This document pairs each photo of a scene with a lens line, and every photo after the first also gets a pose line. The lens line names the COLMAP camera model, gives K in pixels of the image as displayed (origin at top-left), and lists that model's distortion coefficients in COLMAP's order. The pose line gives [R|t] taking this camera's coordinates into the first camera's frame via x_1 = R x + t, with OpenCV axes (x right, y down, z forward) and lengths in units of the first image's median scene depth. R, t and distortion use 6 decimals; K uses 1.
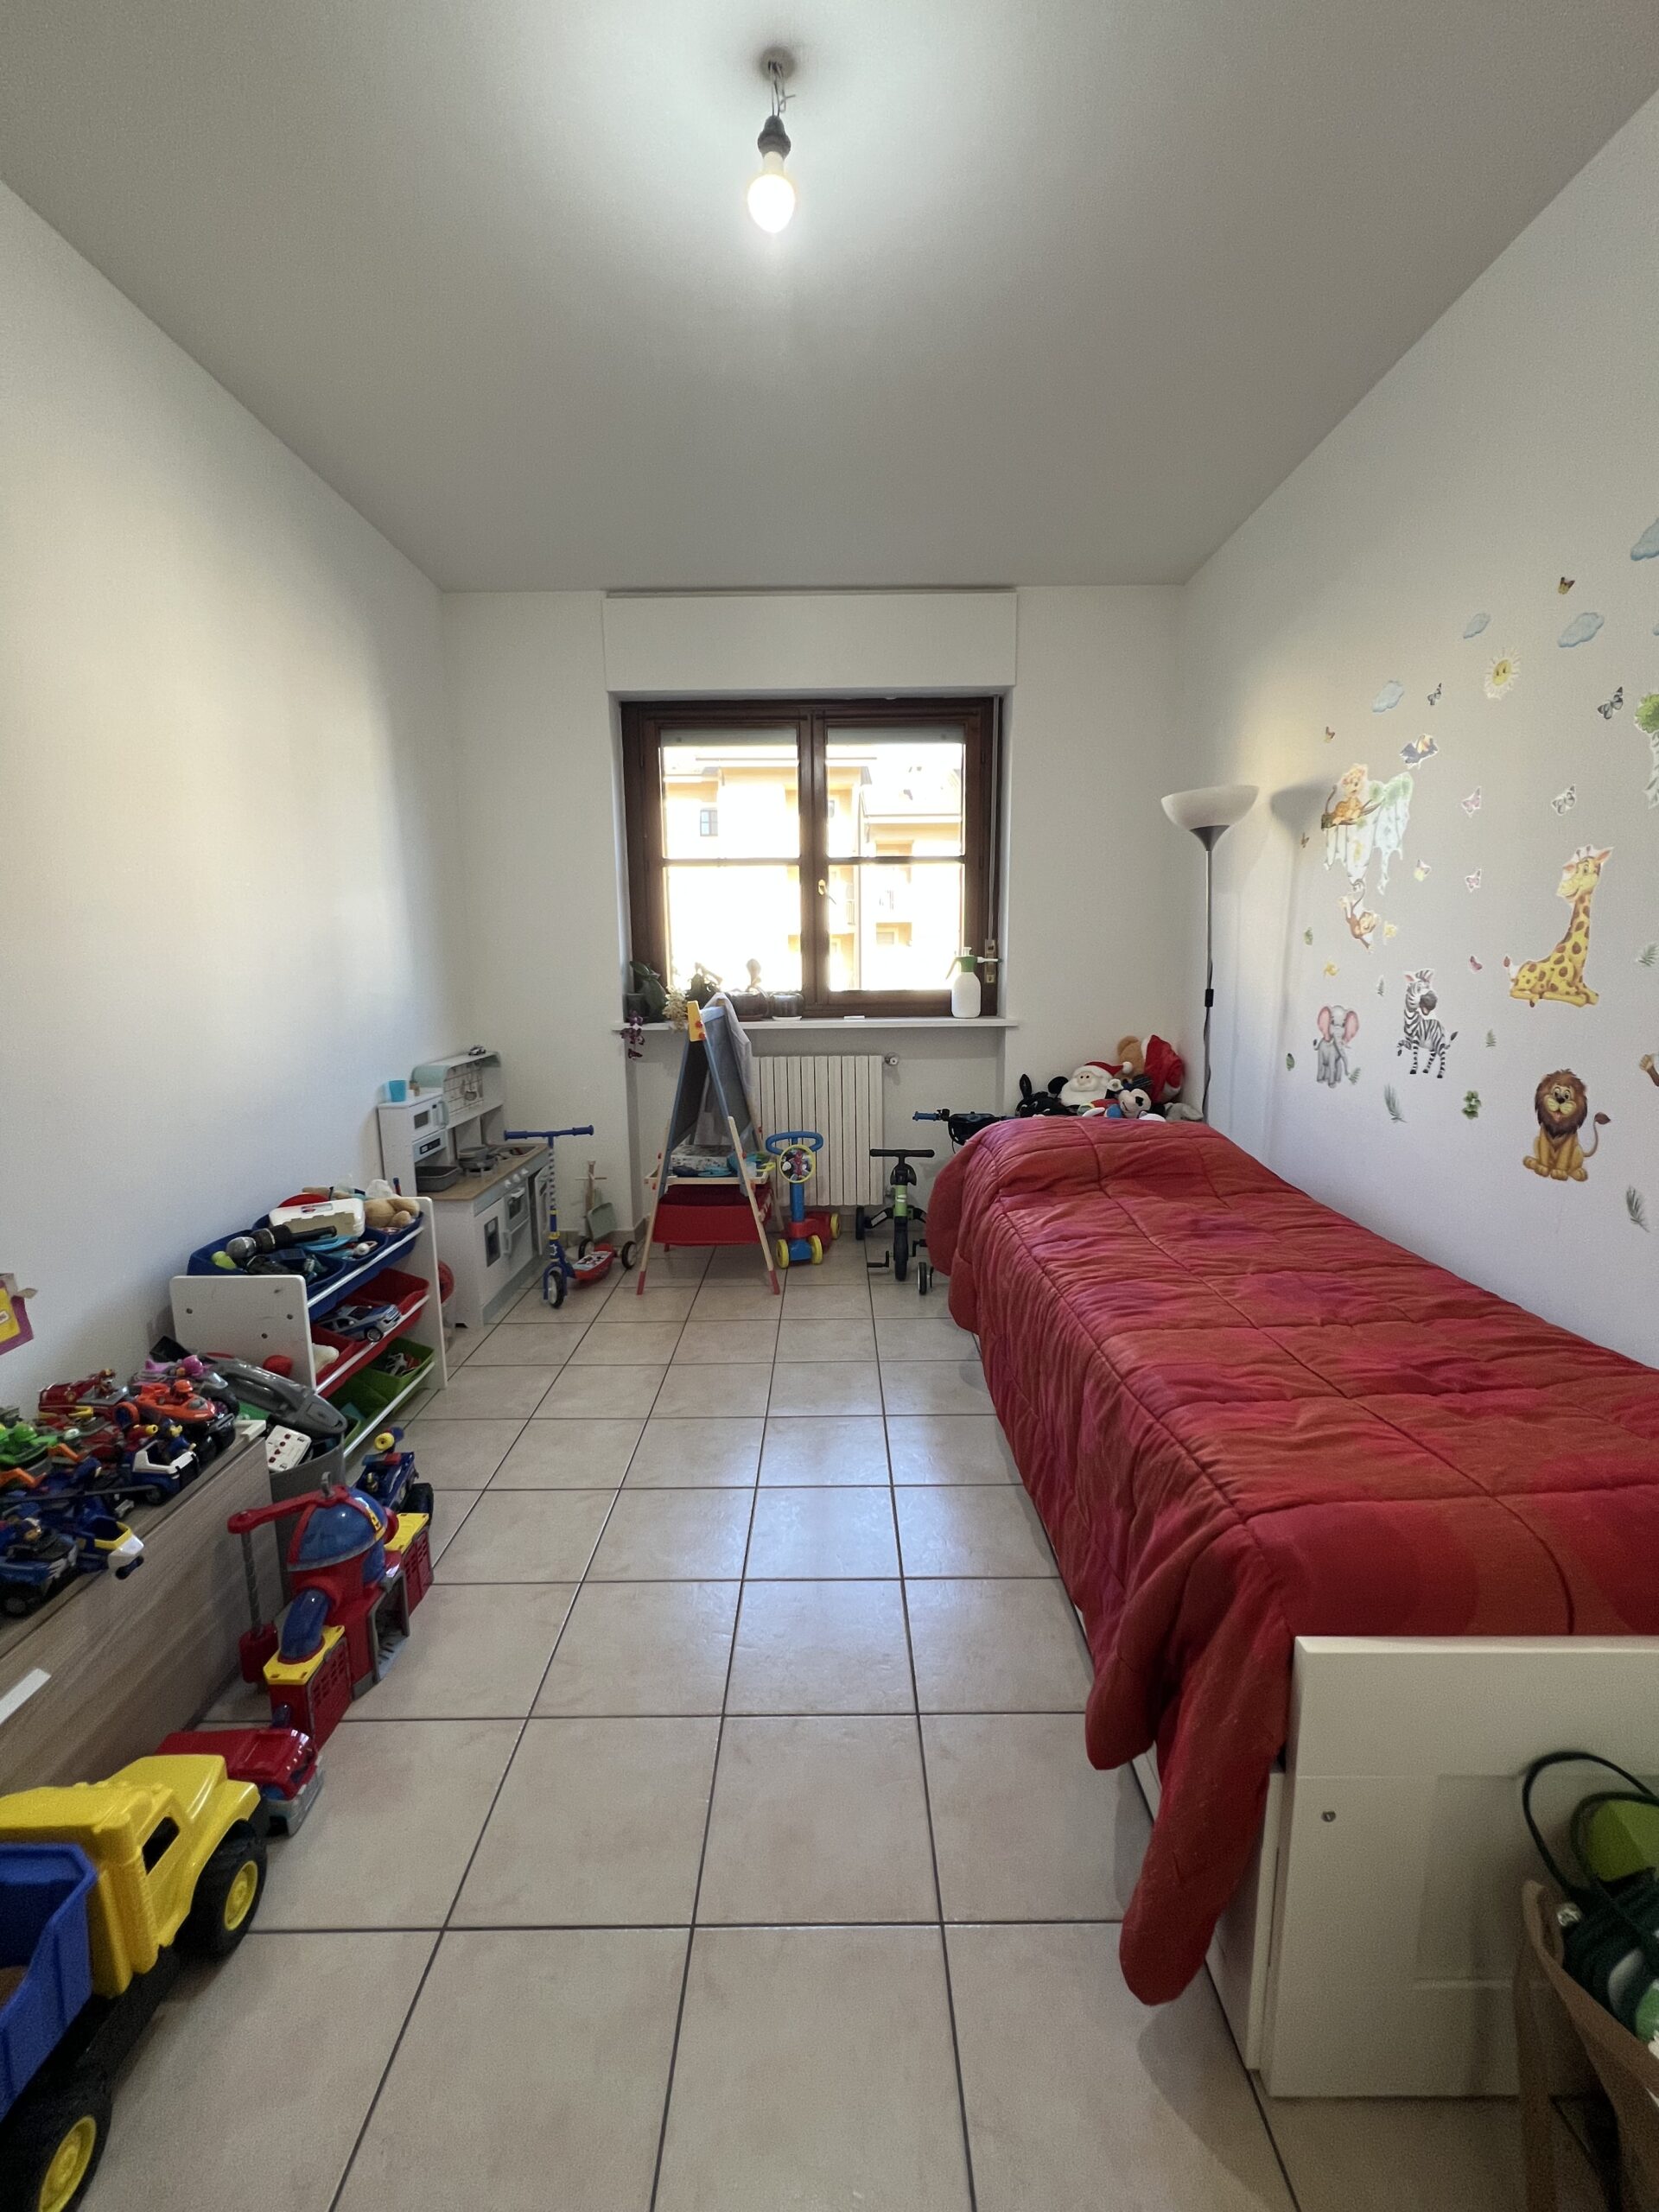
lens RADIAL K [[893.0, 0, 834.4], [0, 893.0, 1100.8], [0, 0, 1]] dist [-0.000689, 0.000730]
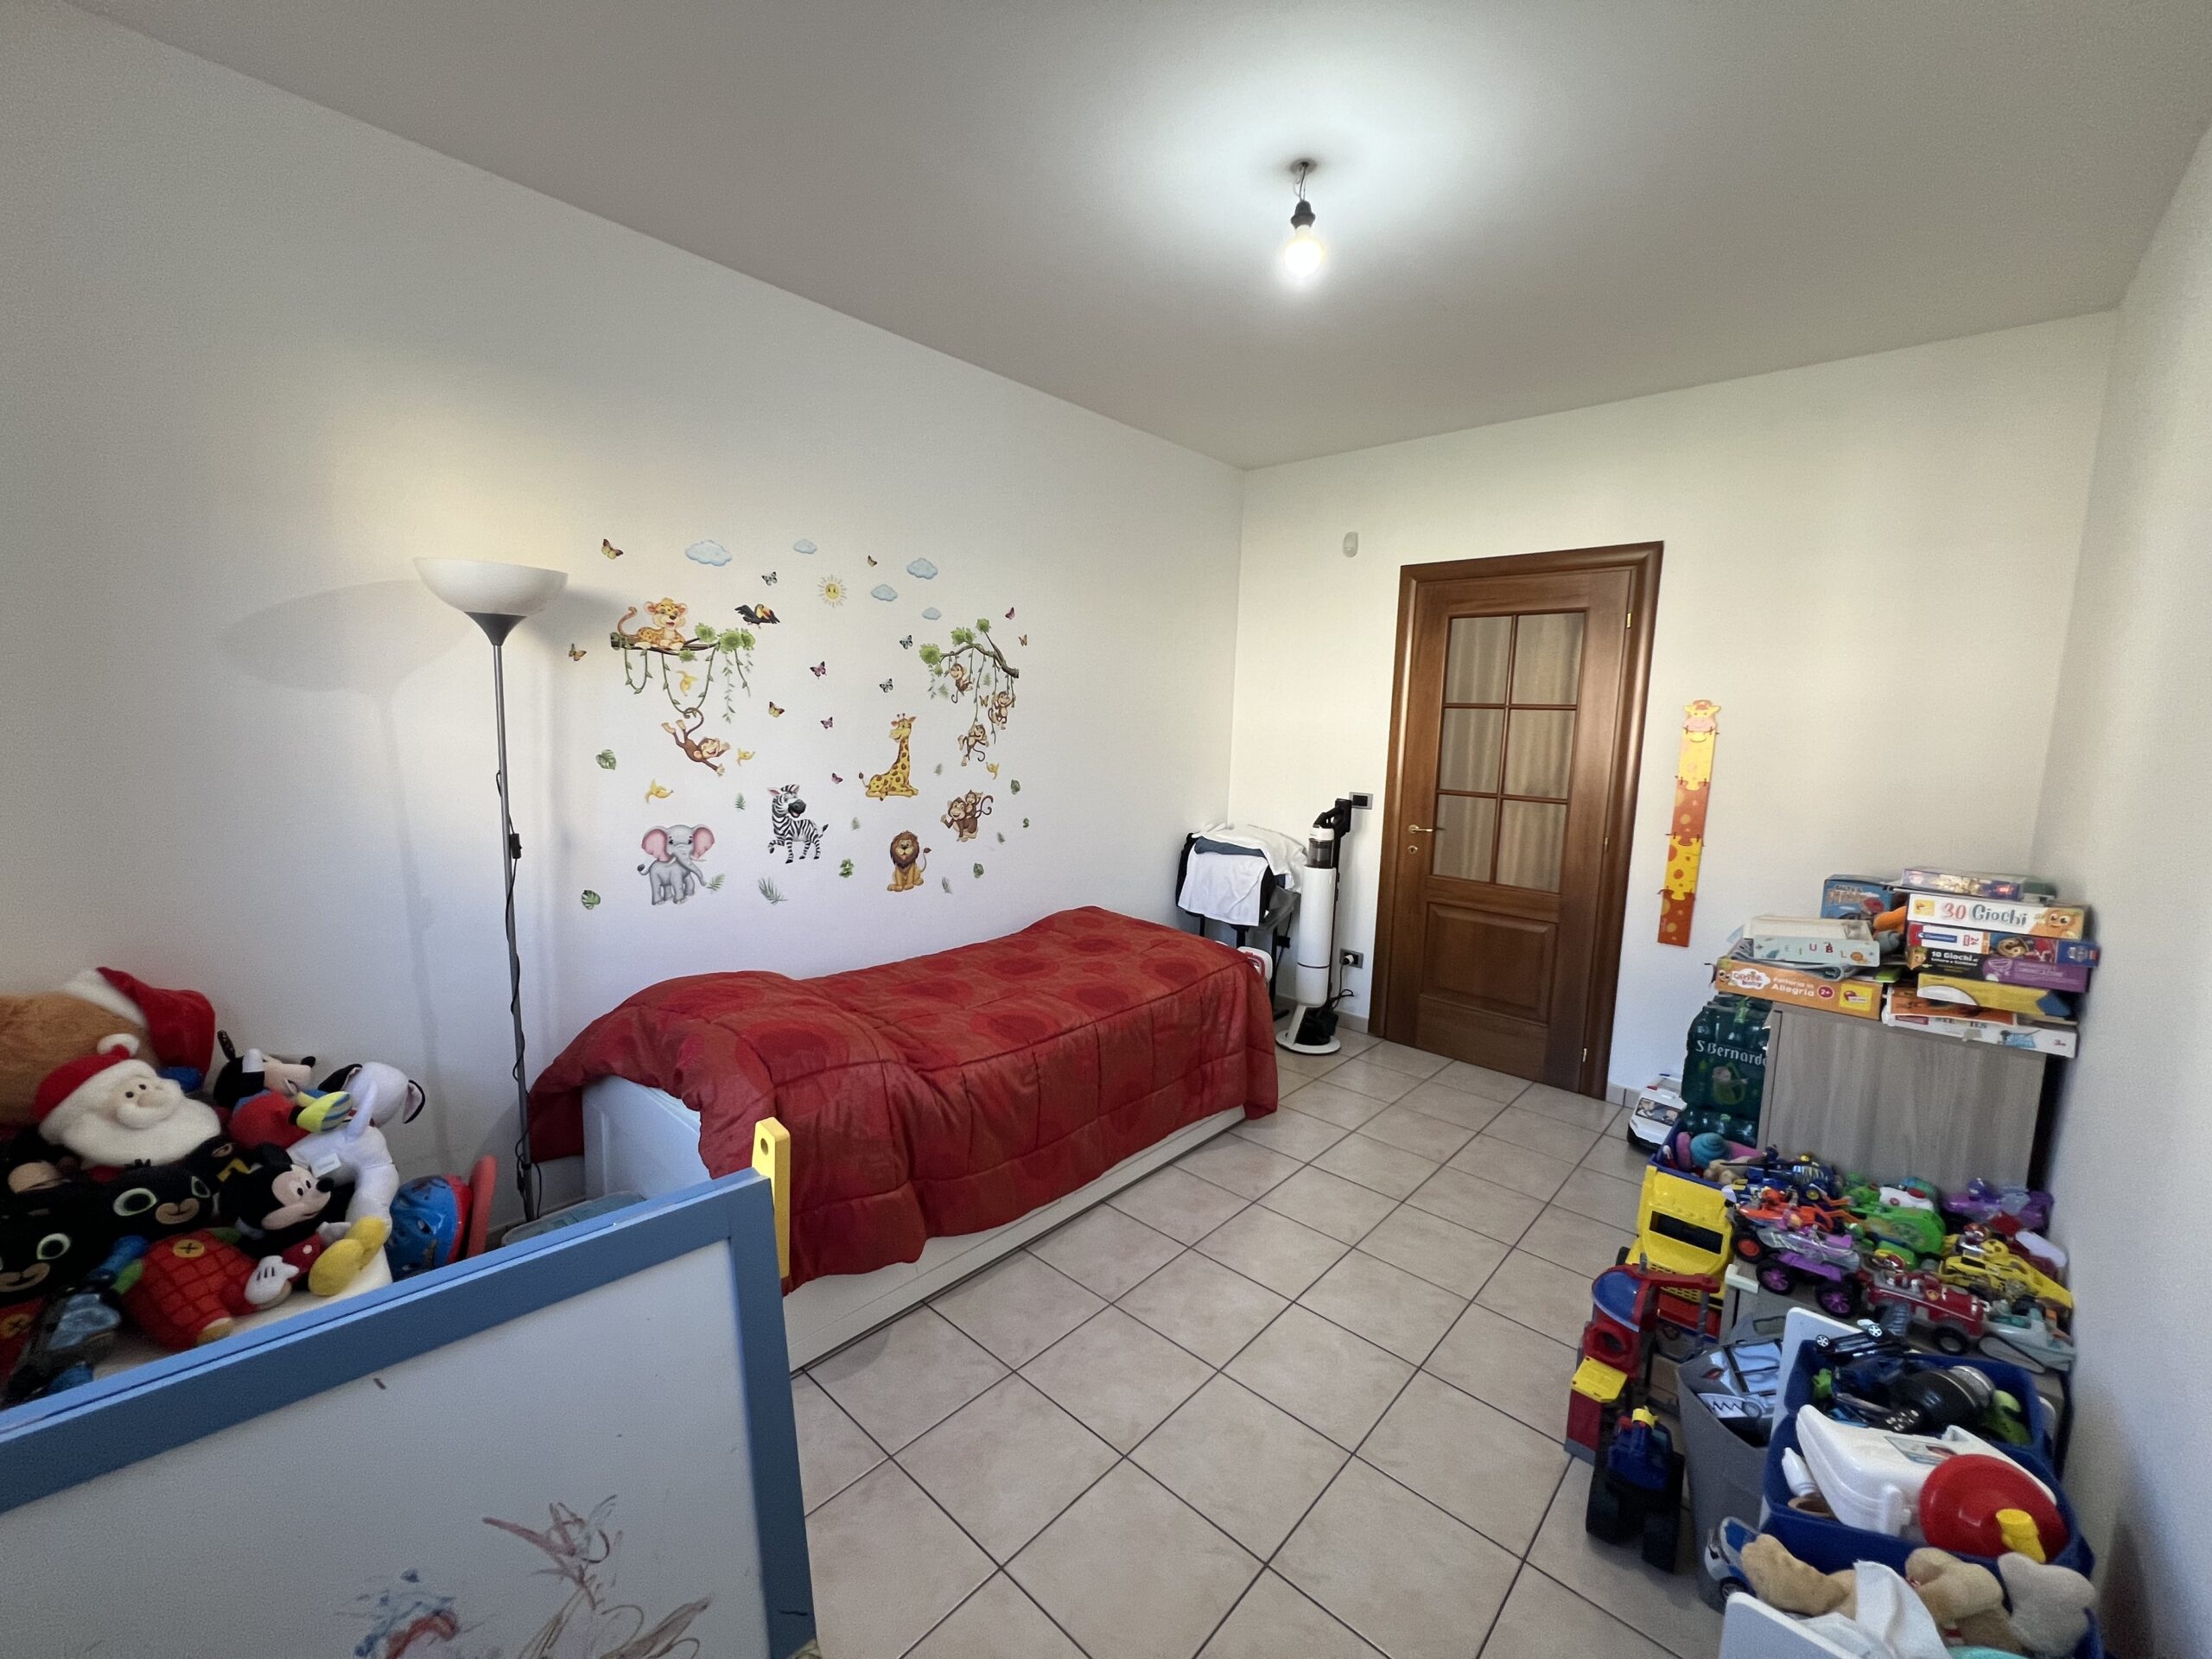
lens RADIAL K [[893.0, 0, 1106.1], [0, 893.0, 824.8], [0, 0, 1]] dist [-0.000689, 0.000730]
pose [[-0.743922, -0.095333, 0.661431, -0.574323], [0.084771, 0.968314, 0.234908, -0.359055], [-0.662868, 0.230824, -0.712269, 1.636673]]
